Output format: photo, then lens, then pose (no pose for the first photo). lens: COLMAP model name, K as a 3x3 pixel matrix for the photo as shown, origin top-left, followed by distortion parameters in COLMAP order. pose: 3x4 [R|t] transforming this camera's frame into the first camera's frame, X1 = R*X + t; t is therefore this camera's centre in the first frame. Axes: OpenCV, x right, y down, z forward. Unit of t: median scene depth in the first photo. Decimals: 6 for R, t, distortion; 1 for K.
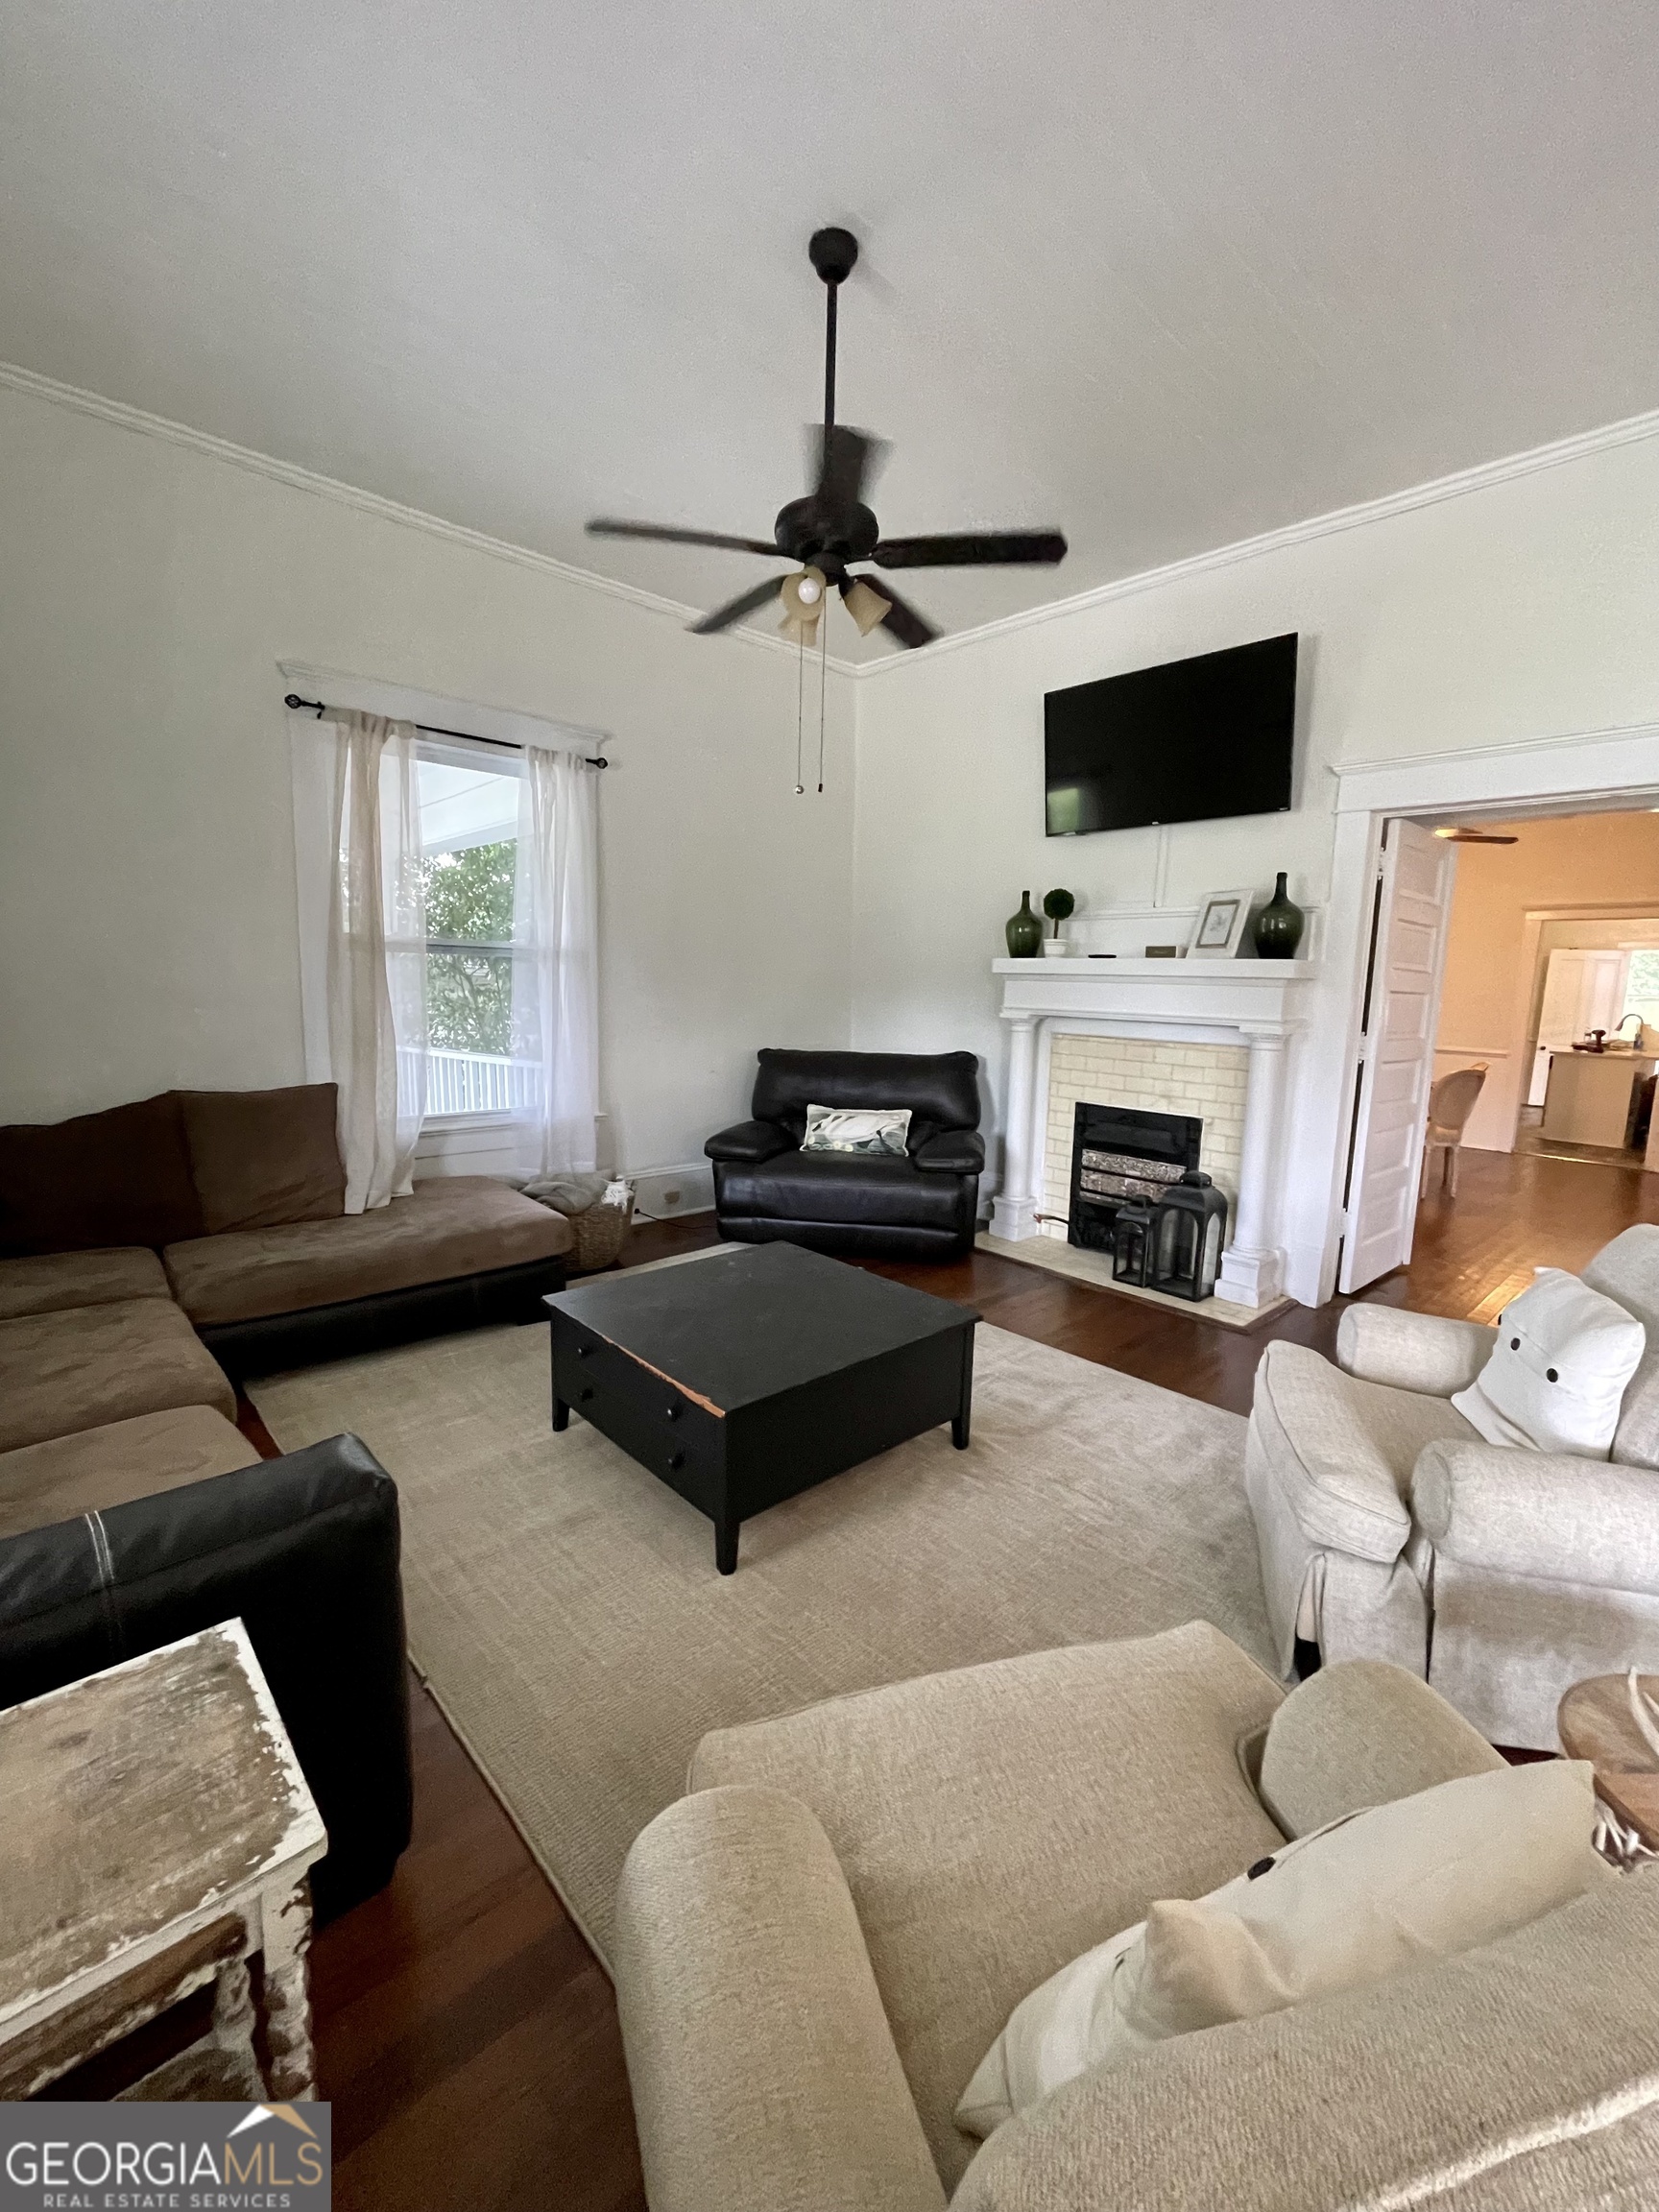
lens RADIAL K [[893.3, 0, 817.6], [0, 893.3, 1102.9], [0, 0, 1]] dist [-0.003997, -0.000050]
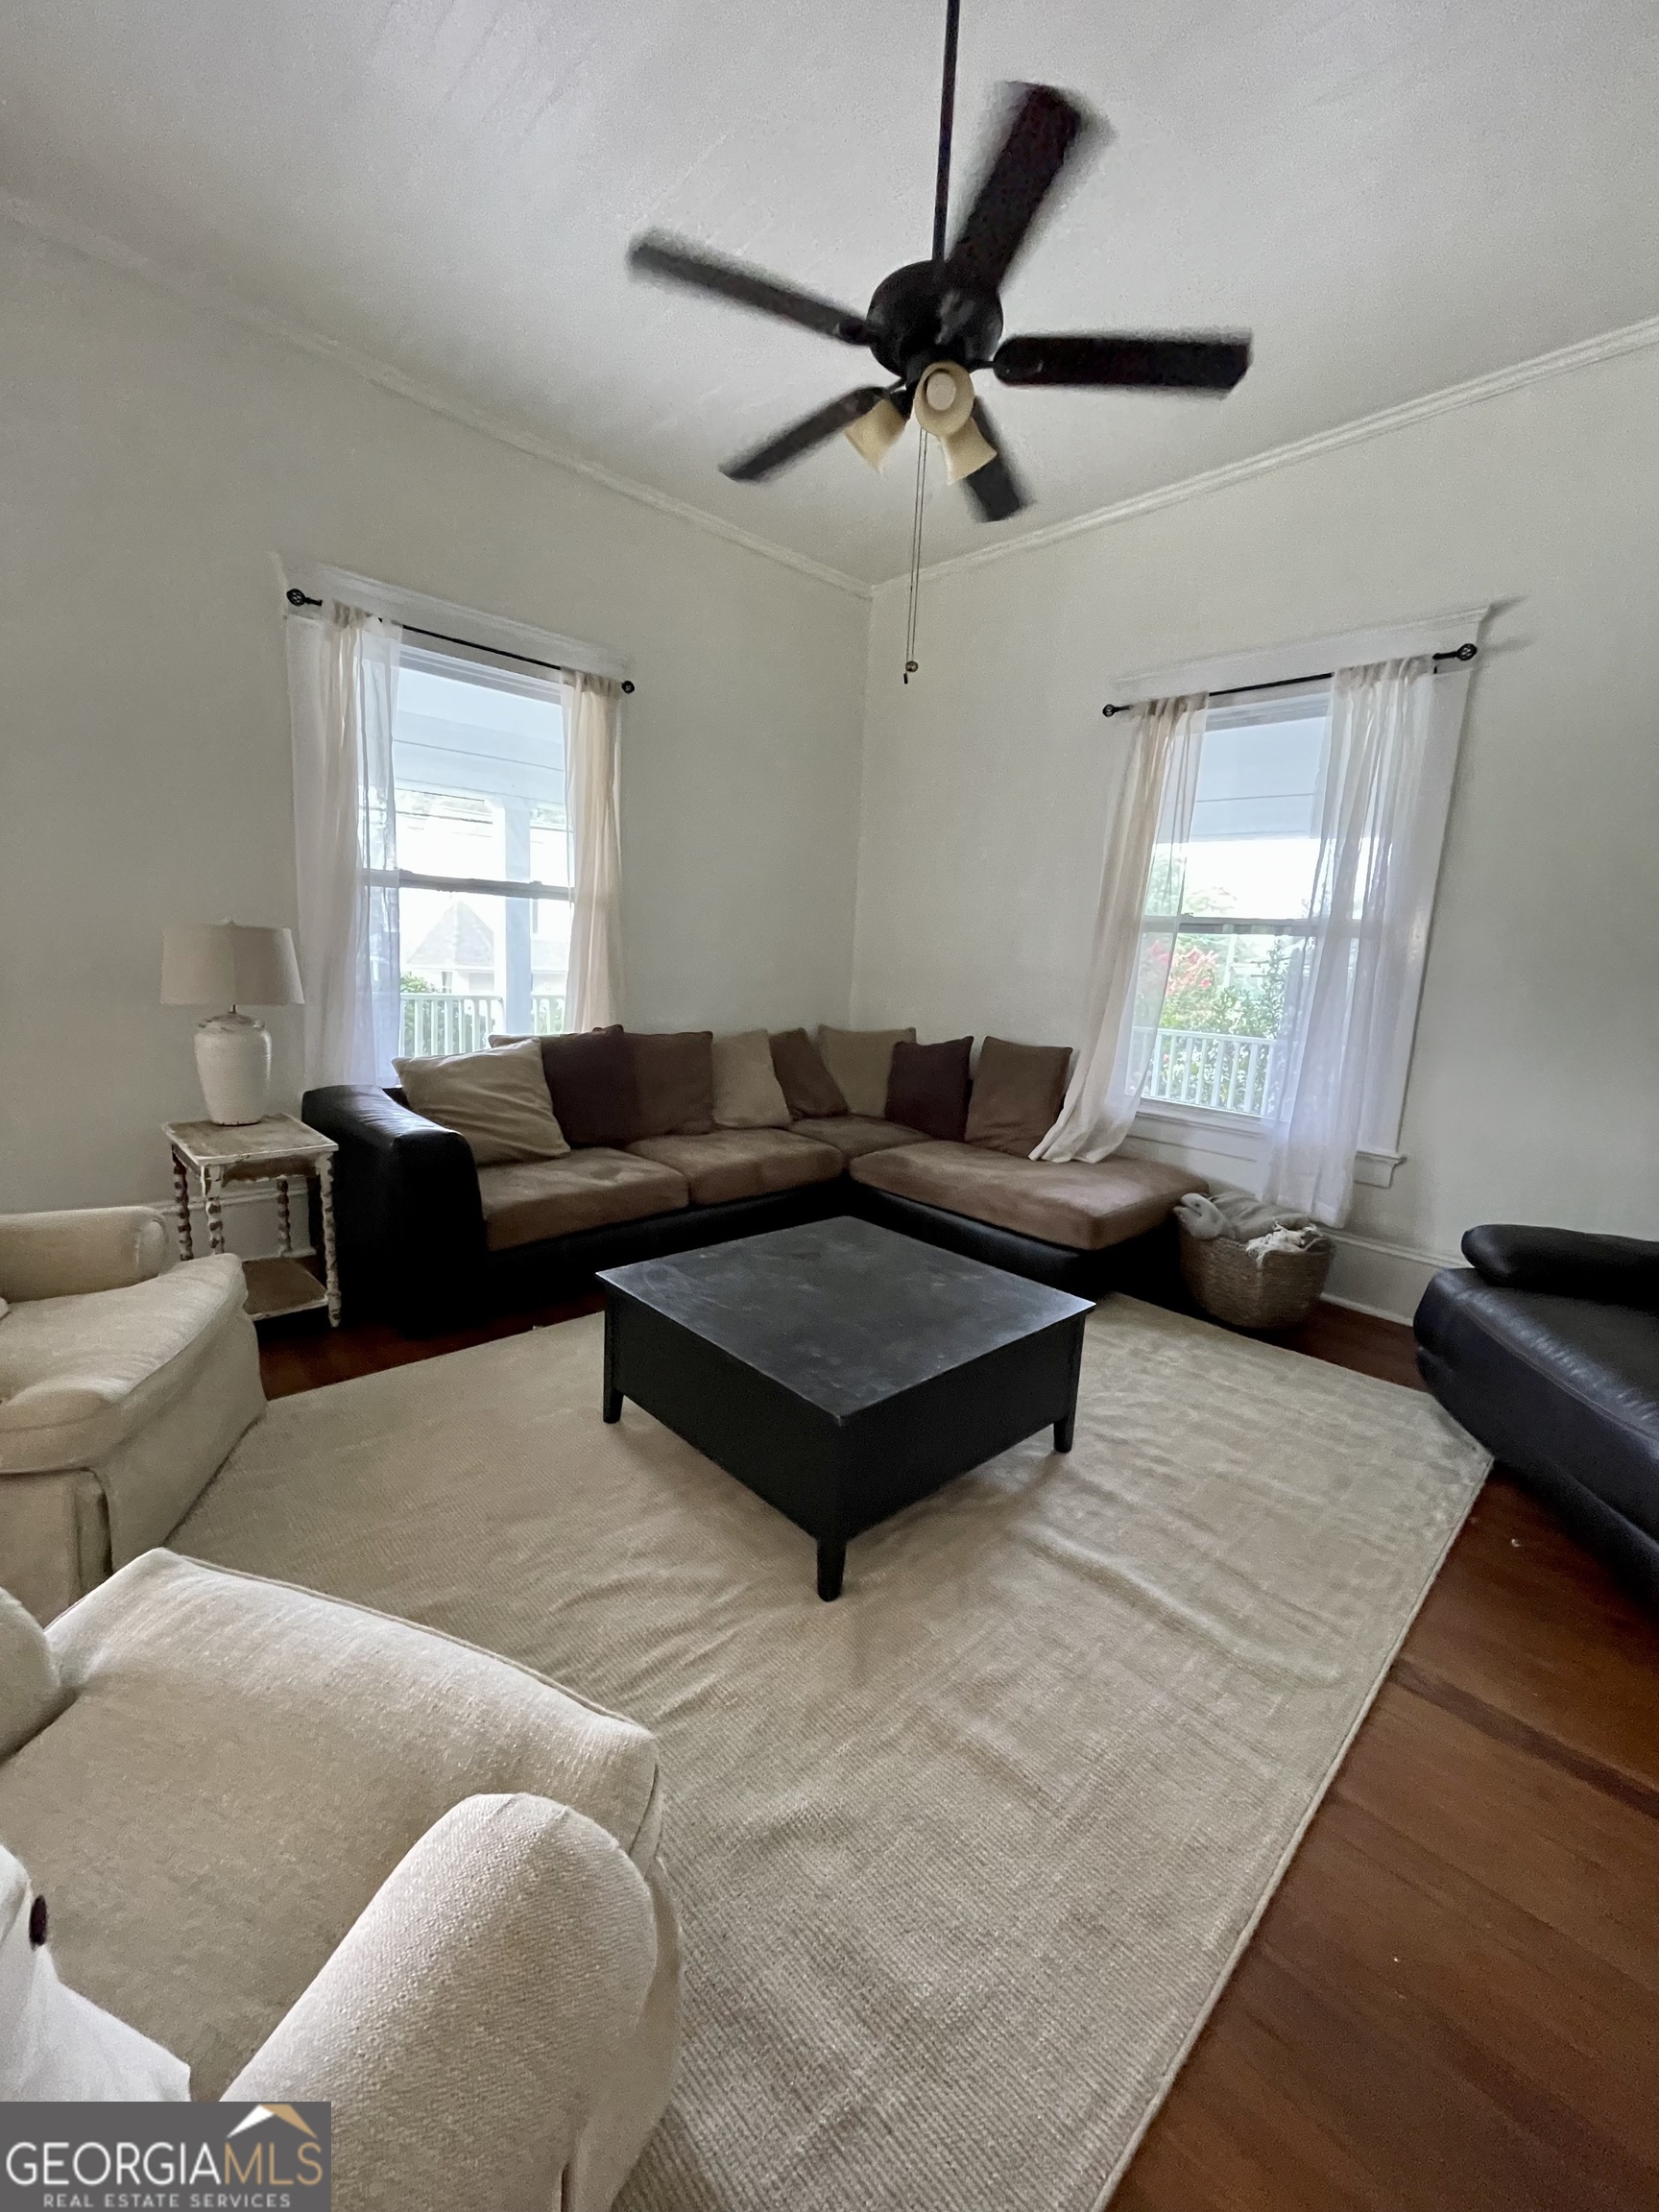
lens RADIAL K [[893.3, 0, 829.4], [0, 893.3, 1098.2], [0, 0, 1]] dist [-0.003997, -0.000050]
pose [[0.026185, 0.146302, -0.988893, 0.526486], [-0.185219, 0.972814, 0.139019, -0.056430], [0.982348, 0.179522, 0.052571, 0.600848]]
